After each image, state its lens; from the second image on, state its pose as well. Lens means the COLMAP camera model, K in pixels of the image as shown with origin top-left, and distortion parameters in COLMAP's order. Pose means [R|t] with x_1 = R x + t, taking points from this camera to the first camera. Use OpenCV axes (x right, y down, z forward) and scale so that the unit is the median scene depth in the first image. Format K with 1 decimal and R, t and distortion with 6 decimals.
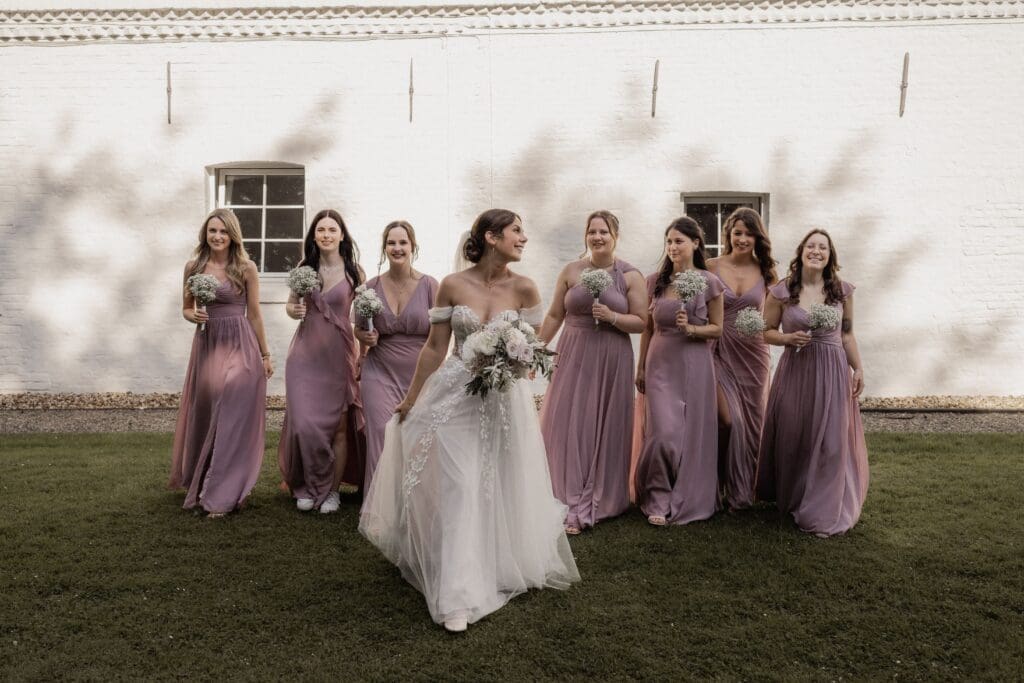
lens RADIAL K [[1012.1, 0, 506.0], [0, 1012.1, 340.1], [0, 0, 1]] dist [-0.014813, 0.000000]
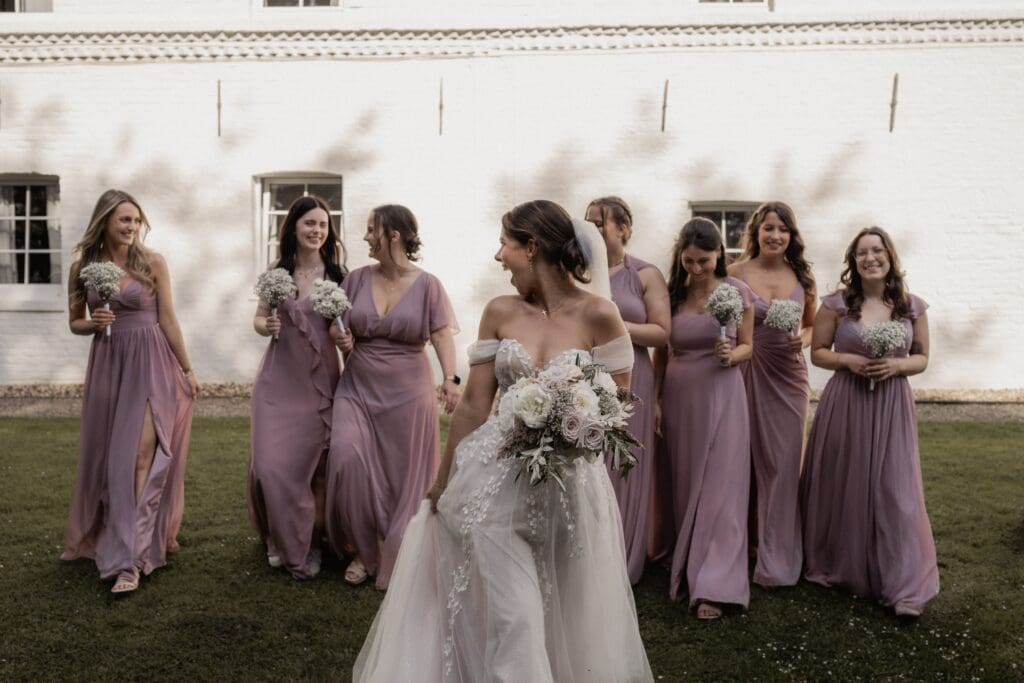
lens RADIAL K [[1020.1, 0, 515.6], [0, 1020.1, 347.1], [0, 0, 1]] dist [-0.016352, 0.000000]
pose [[0.999947, 0.004585, -0.009254, -0.001904], [-0.004571, 0.999988, 0.001569, 0.010539], [0.009261, -0.001527, 0.999956, -0.099433]]
